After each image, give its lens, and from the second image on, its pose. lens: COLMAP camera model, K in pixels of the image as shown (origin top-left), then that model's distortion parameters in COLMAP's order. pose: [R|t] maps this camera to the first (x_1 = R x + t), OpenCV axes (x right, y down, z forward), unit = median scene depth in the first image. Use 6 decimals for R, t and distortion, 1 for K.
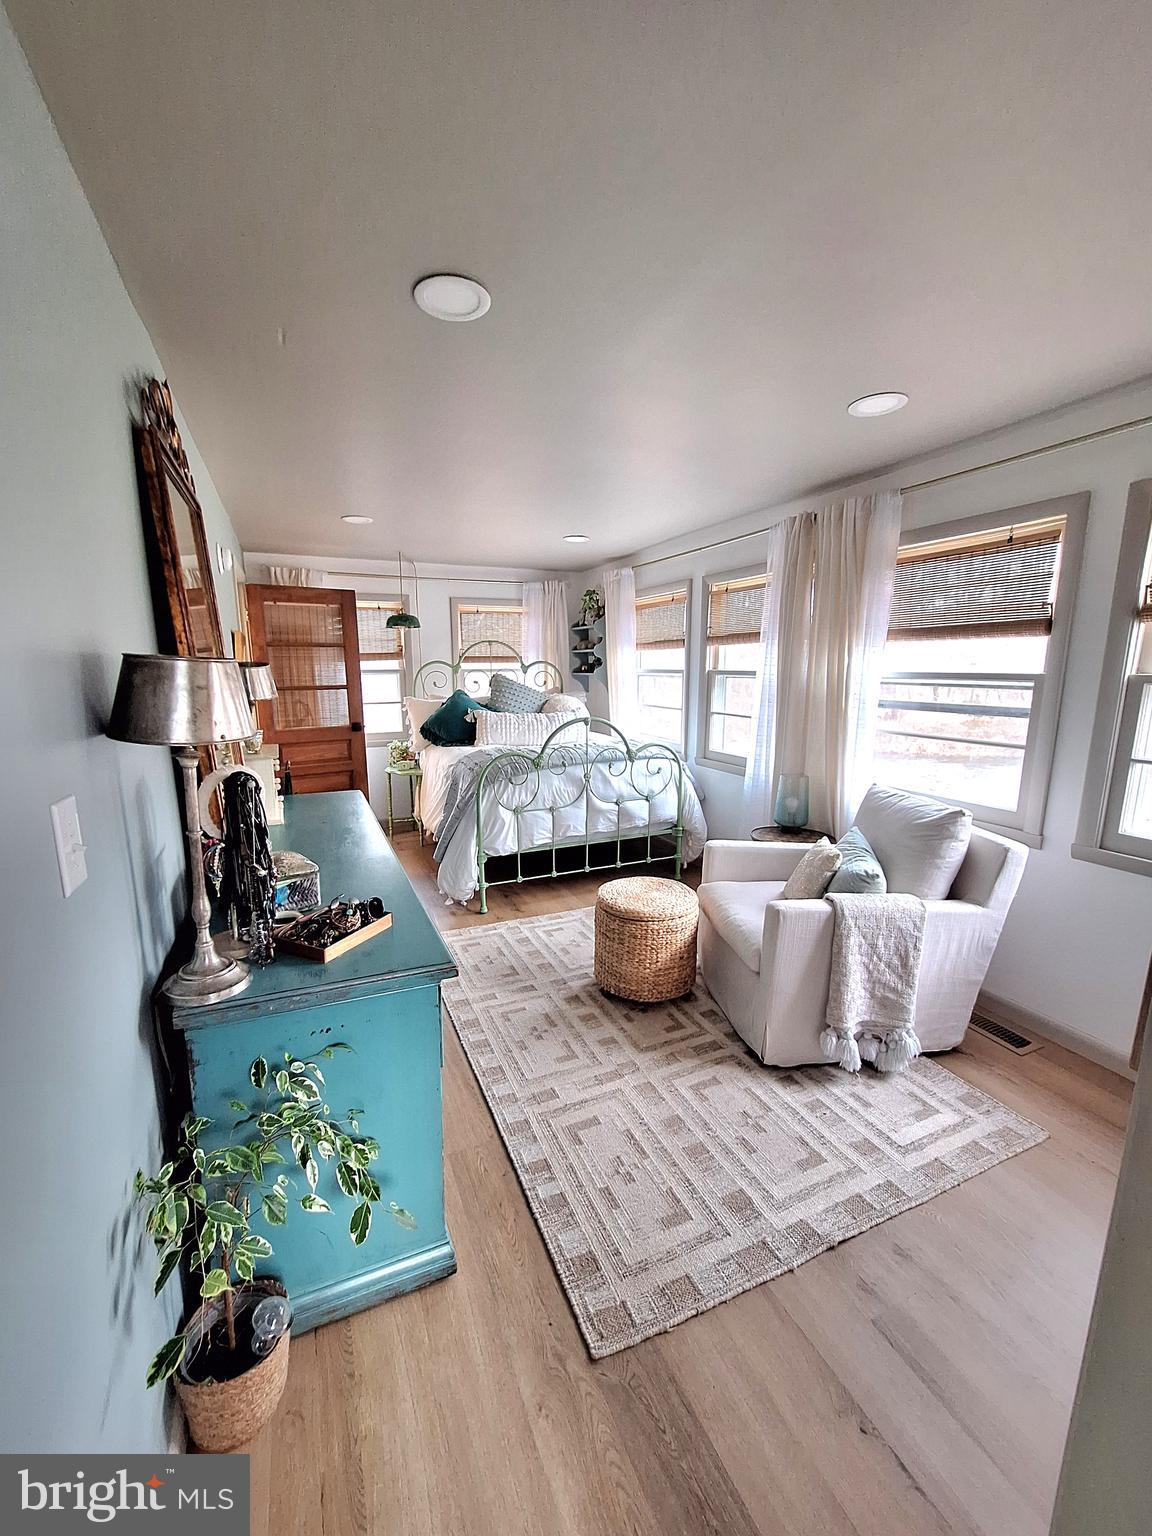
lens RADIAL K [[610.3, 0, 560.6], [0, 610.3, 783.4], [0, 0, 1]] dist [-0.013719, 0.005532]
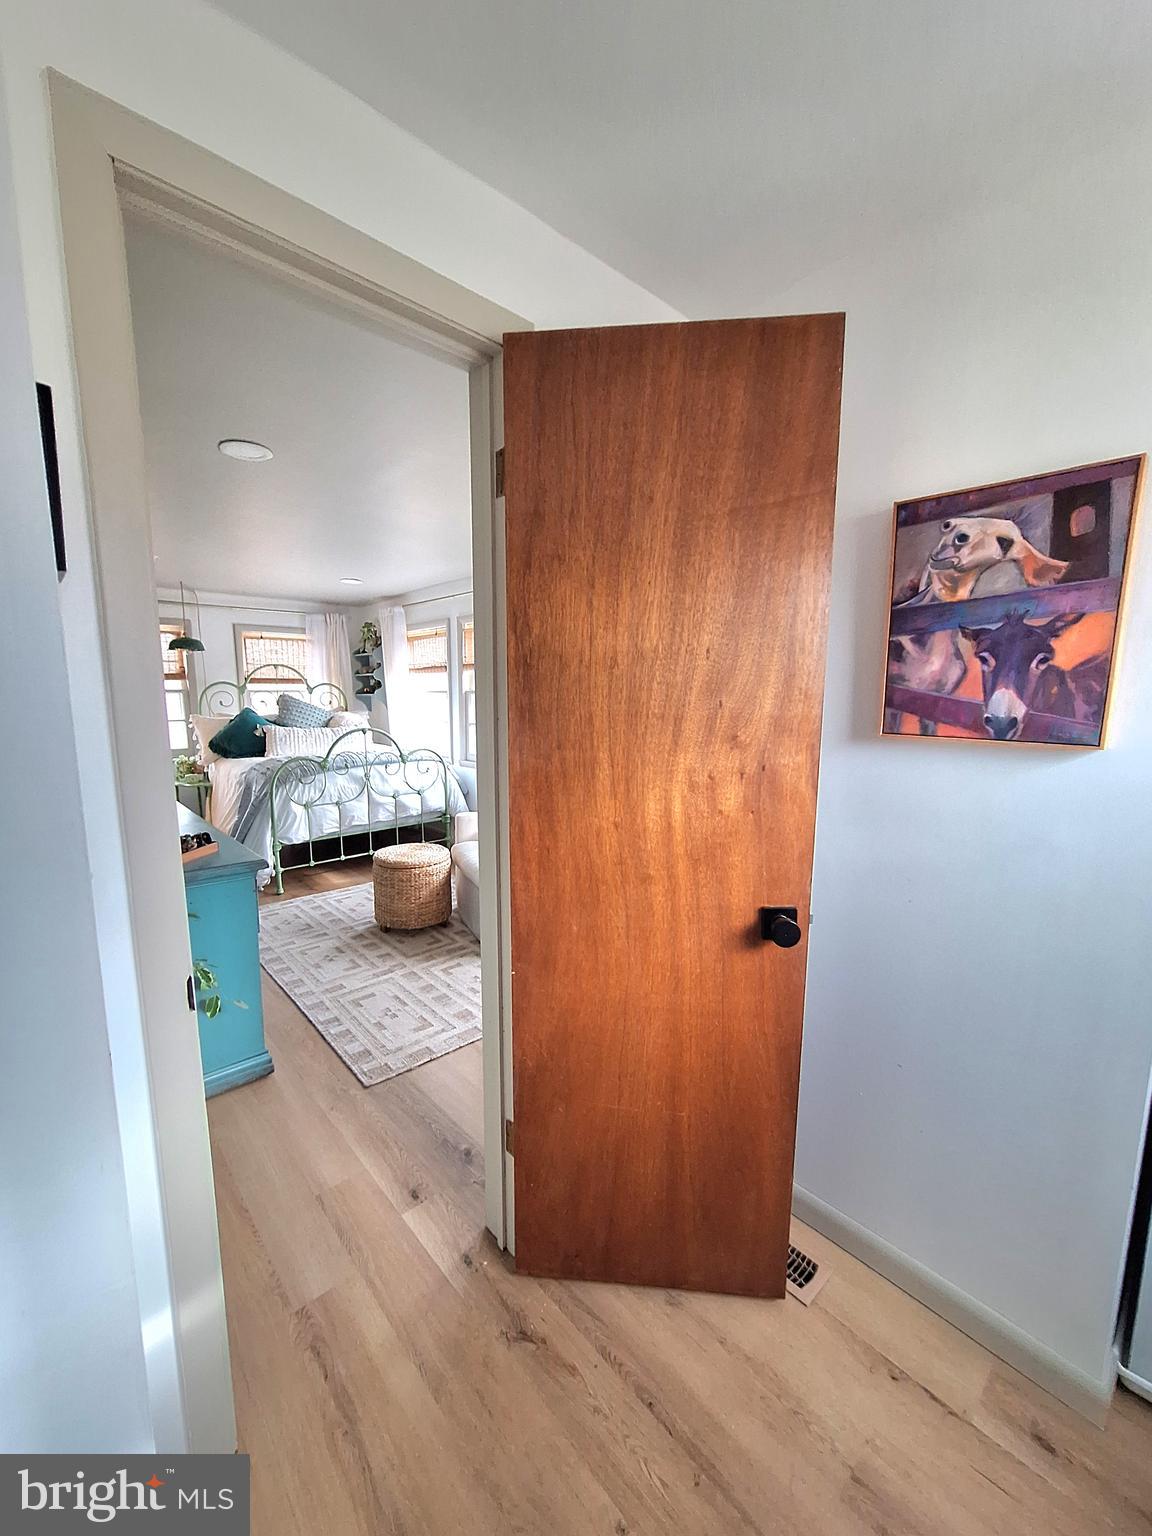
lens RADIAL K [[610.3, 0, 560.6], [0, 610.3, 783.4], [0, 0, 1]] dist [-0.013719, 0.005532]
pose [[0.947696, -0.041298, 0.316490, 0.023051], [0.054397, 0.997985, -0.032664, 0.065252], [-0.314503, 0.048171, 0.948033, -0.283935]]
